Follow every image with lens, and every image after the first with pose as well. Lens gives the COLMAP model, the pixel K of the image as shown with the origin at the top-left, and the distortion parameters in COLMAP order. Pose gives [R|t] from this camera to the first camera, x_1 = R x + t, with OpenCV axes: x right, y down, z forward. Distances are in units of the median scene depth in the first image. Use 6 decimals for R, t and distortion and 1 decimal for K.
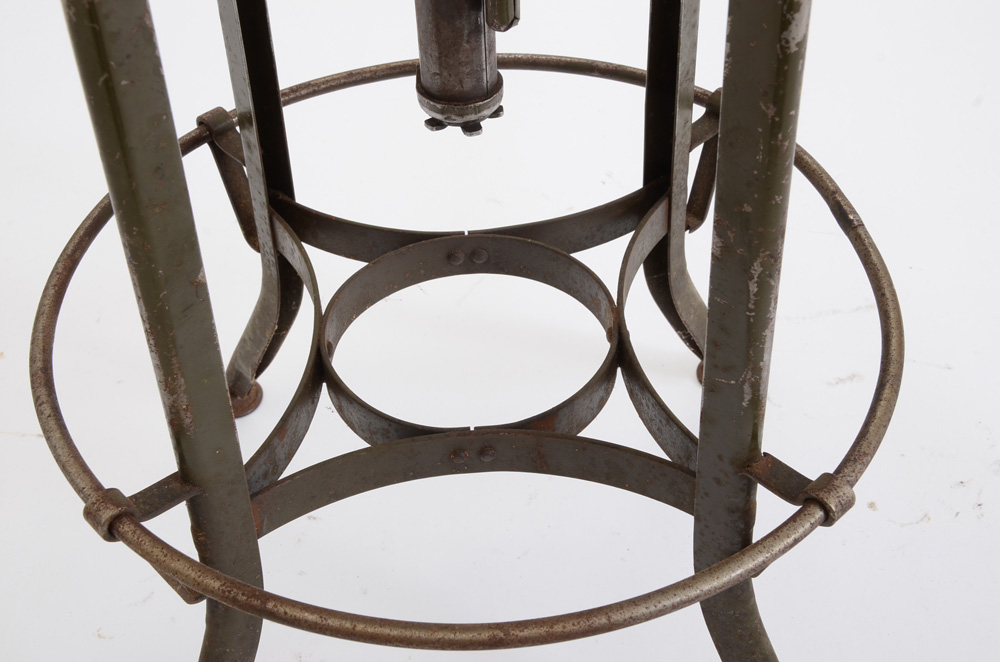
lens RADIAL K [[1331.1, 0, 500.9], [0, 1331.1, 335.0], [0, 0, 1]] dist [0.111560, 0.000000]
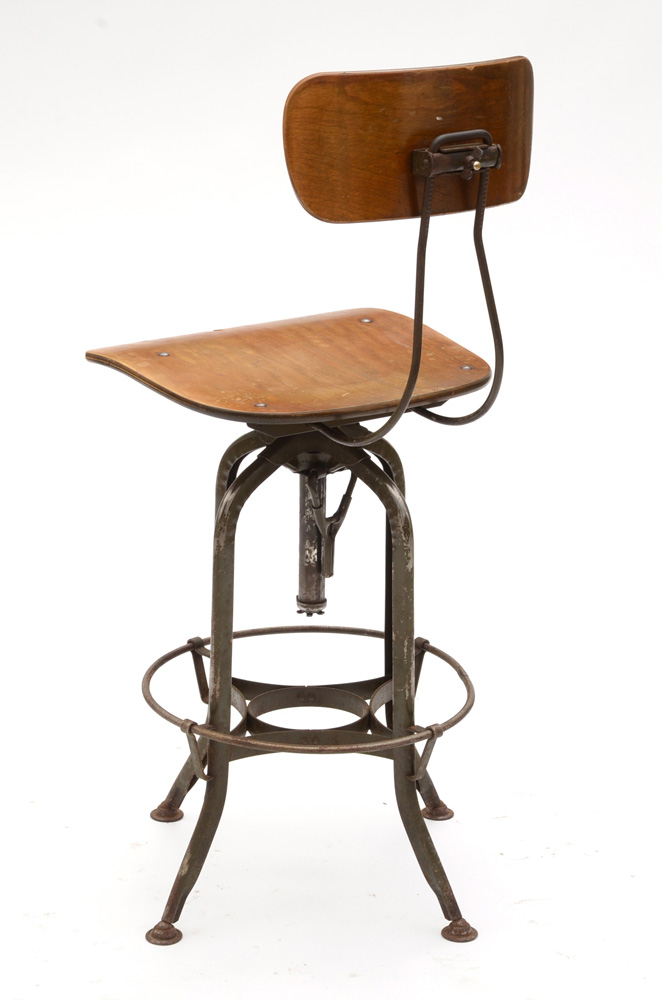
lens RADIAL K [[3047.7, 0, 343.7], [0, 3047.7, 519.7], [0, 0, 1]] dist [0.868856, 0.000000]
pose [[0.998959, 0.039772, 0.022321, -0.104512], [-0.027127, 0.911586, -0.410214, 2.111462], [-0.036662, 0.409182, 0.911716, -4.547842]]
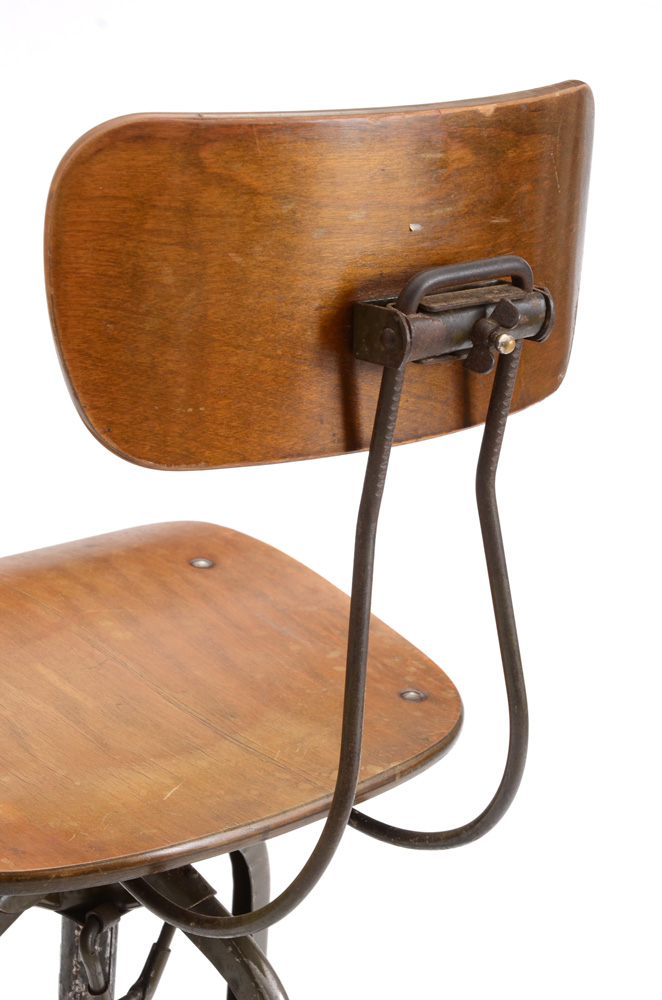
lens RADIAL K [[2481.6, 0, 329.0], [0, 2481.6, 498.2], [0, 0, 1]] dist [0.549340, 0.000000]
pose [[0.991144, 0.057534, 0.119682, -0.120022], [-0.008954, 0.928173, -0.372042, 0.157108], [-0.132491, 0.367676, 0.920468, -1.581918]]
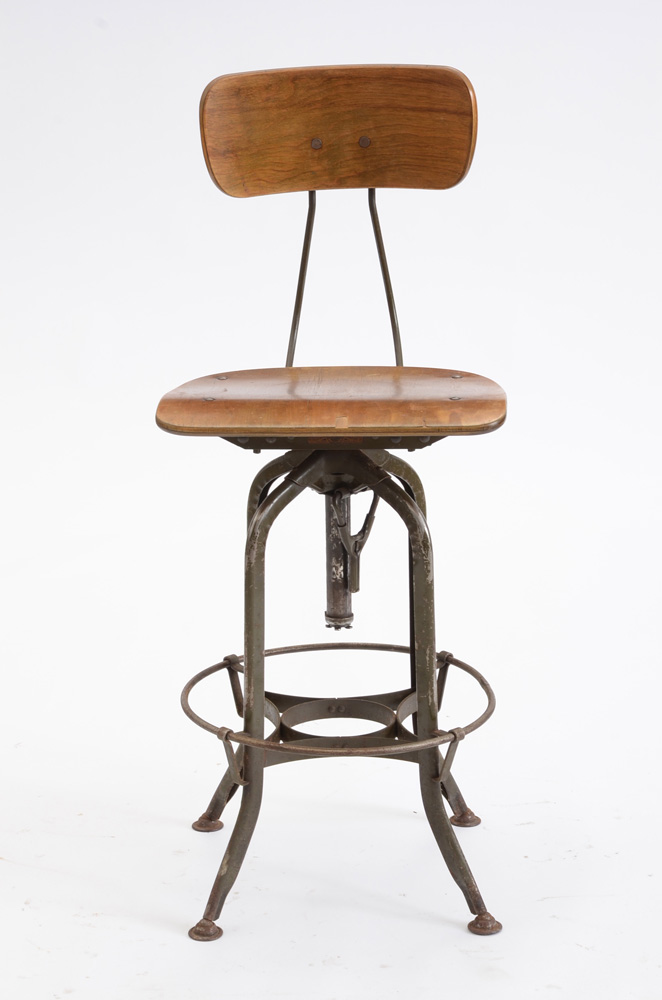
lens RADIAL K [[3126.9, 0, 357.4], [0, 3126.9, 527.7], [0, 0, 1]] dist [0.946514, 0.000000]
pose [[0.999765, 0.020002, 0.008360, -0.048055], [-0.014418, 0.901460, -0.432622, 2.448795], [-0.016190, 0.432400, 0.901536, -4.962617]]
